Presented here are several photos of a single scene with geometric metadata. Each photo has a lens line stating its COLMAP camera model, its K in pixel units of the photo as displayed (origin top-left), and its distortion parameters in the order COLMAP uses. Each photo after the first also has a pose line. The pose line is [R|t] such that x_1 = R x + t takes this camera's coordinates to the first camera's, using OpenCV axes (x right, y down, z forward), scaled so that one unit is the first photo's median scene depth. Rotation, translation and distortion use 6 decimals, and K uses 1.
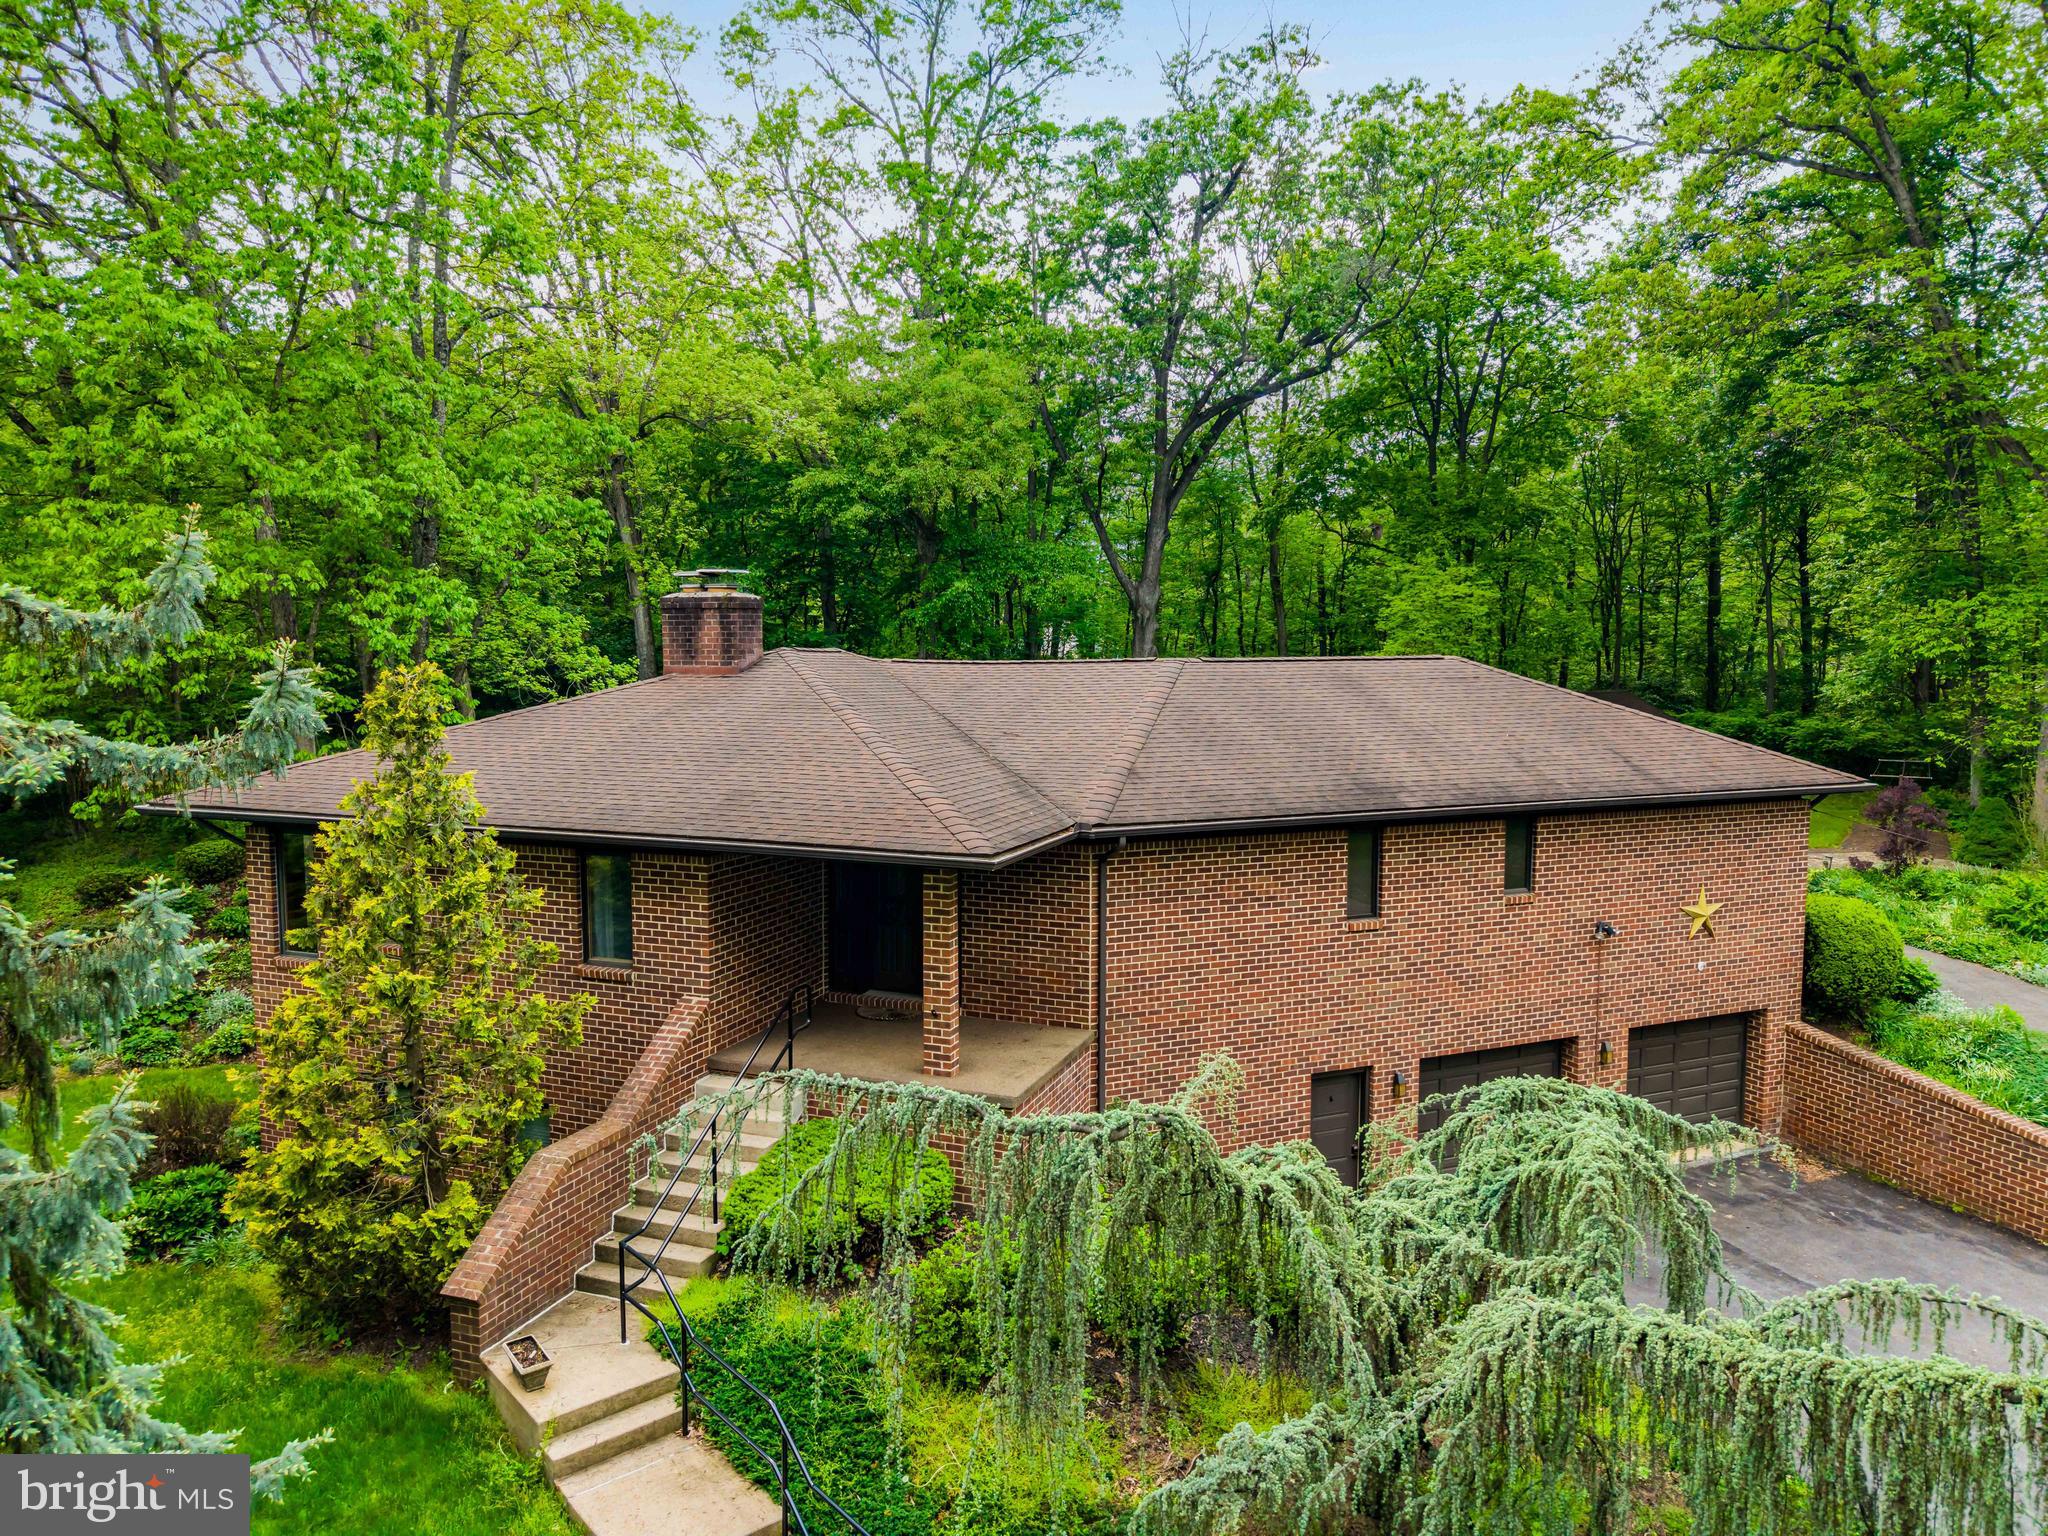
lens RADIAL K [[1401.3, 0, 1024.7], [0, 1401.3, 765.7], [0, 0, 1]] dist [0.025896, -0.022565]
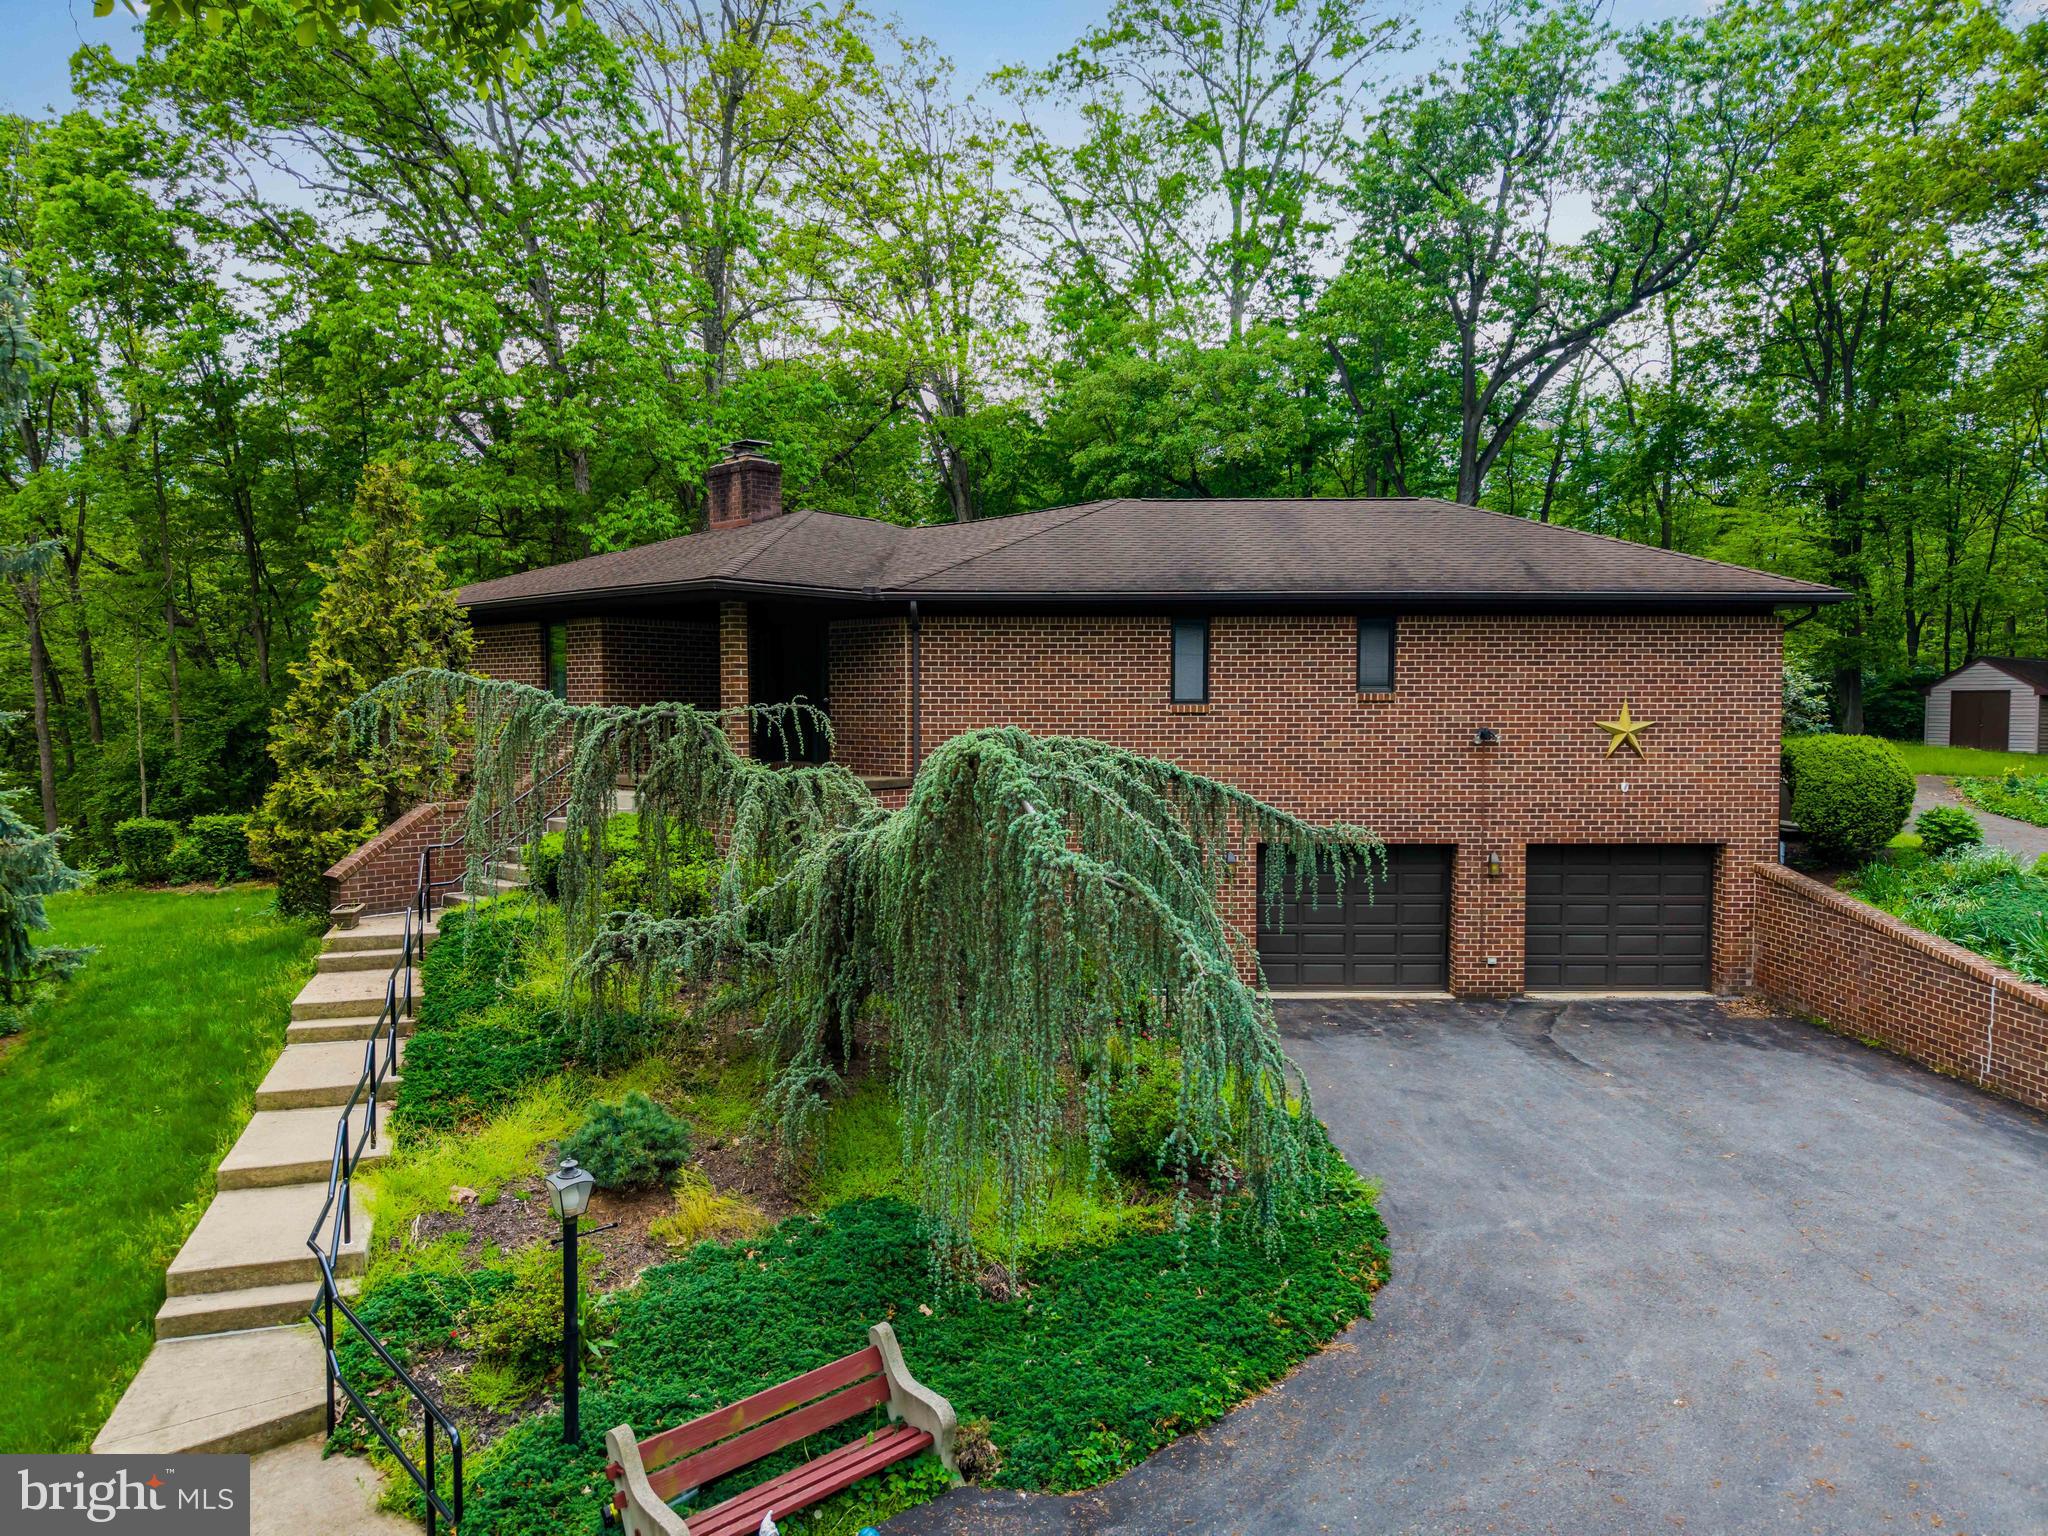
lens RADIAL K [[1401.3, 0, 1024.6], [0, 1401.3, 769.6], [0, 0, 1]] dist [0.025896, -0.022565]
pose [[0.929594, 0.016772, -0.368203, 0.456165], [-0.032335, 0.998824, -0.036139, 0.178705], [0.367164, 0.045500, 0.929043, -0.021625]]
